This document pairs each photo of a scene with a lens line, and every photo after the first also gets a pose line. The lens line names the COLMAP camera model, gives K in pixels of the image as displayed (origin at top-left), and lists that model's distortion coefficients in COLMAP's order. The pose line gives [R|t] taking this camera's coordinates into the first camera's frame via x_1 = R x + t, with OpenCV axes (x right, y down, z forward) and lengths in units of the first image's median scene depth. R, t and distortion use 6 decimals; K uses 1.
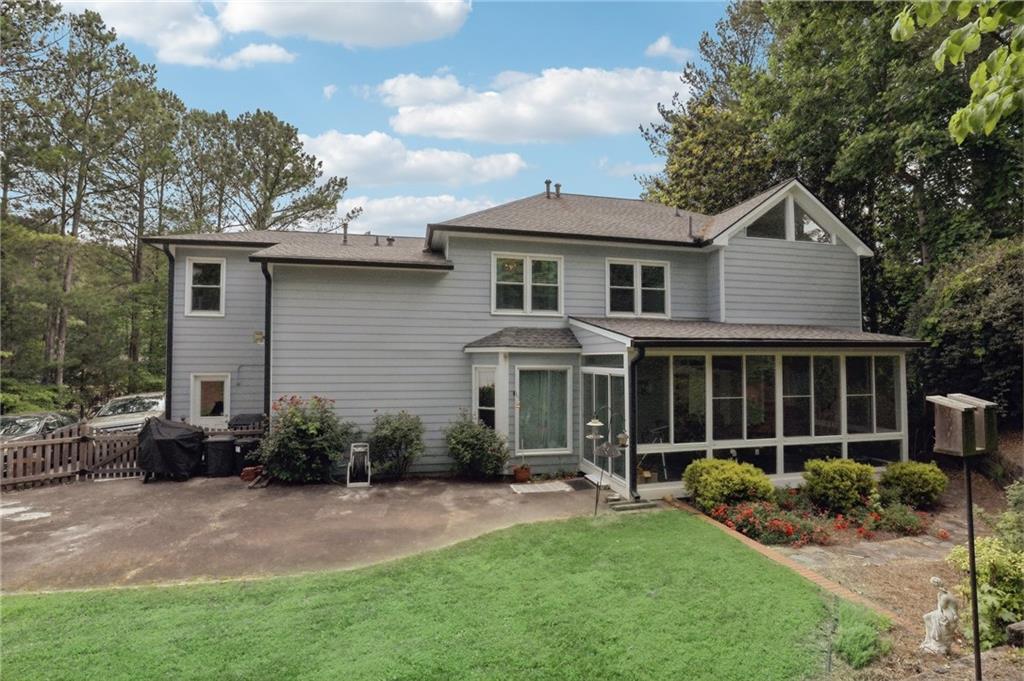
lens RADIAL K [[475.9, 0, 526.6], [0, 475.9, 344.1], [0, 0, 1]] dist [-0.039625, 0.010342]
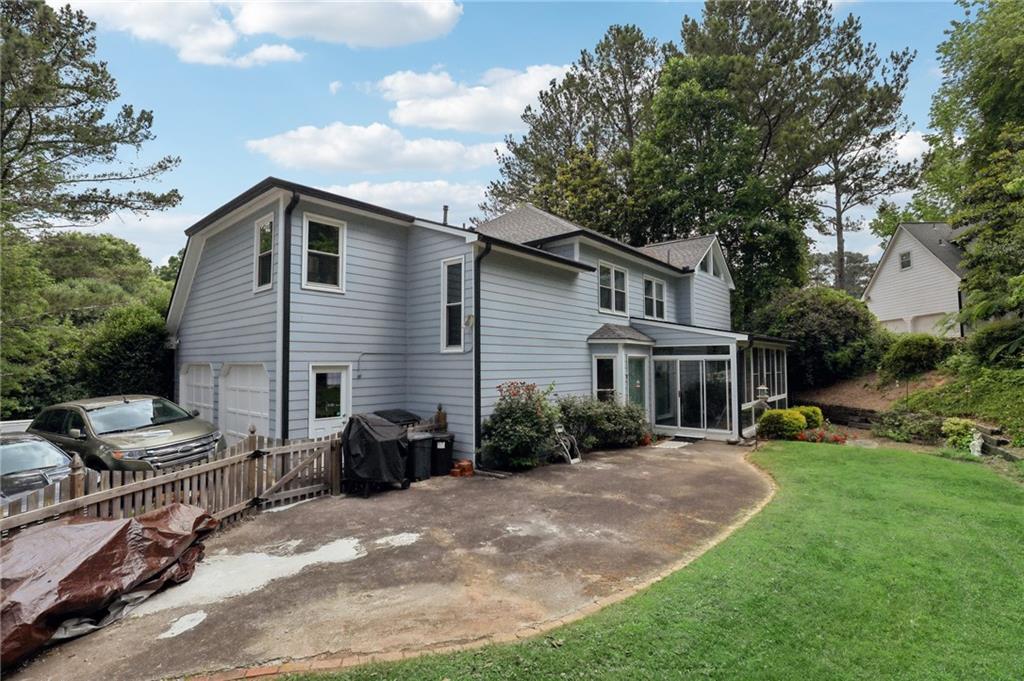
lens RADIAL K [[475.9, 0, 523.0], [0, 475.9, 346.3], [0, 0, 1]] dist [-0.039625, 0.010342]
pose [[0.792652, 0.018505, 0.609394, -1.065046], [-0.015380, 0.999828, -0.010356, 0.043972], [-0.609481, -0.001163, 0.792800, 0.192580]]
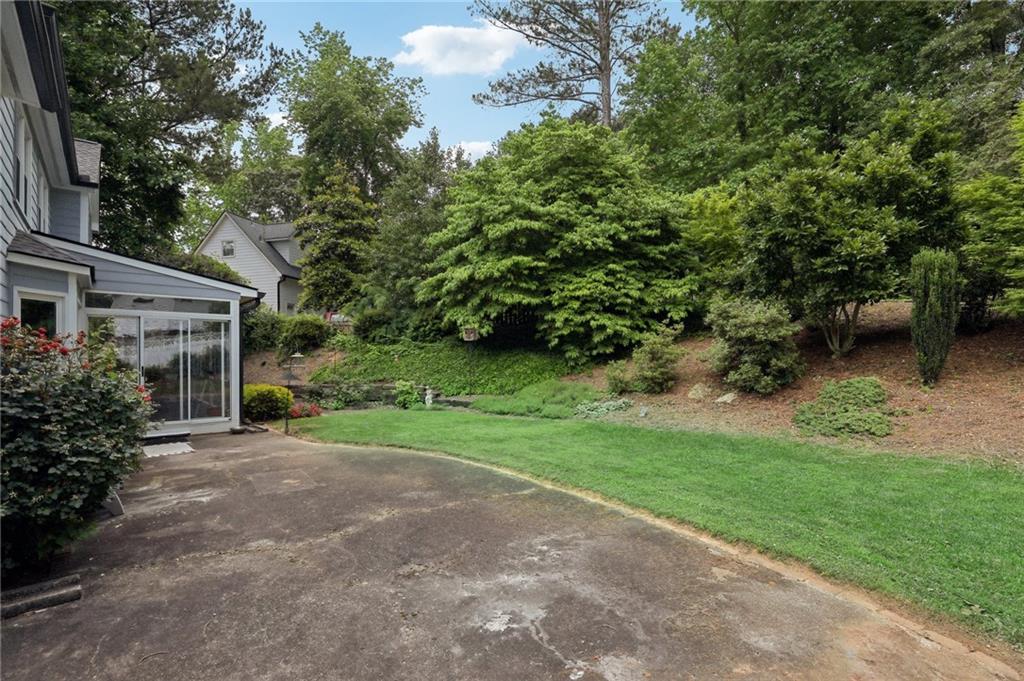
lens RADIAL K [[475.9, 0, 509.3], [0, 475.9, 355.3], [0, 0, 1]] dist [-0.039625, 0.010342]
pose [[-0.473102, 0.002377, 0.881005, -0.931494], [-0.025720, 0.999533, -0.016508, 0.129526], [-0.880632, -0.030469, -0.472820, 0.826327]]
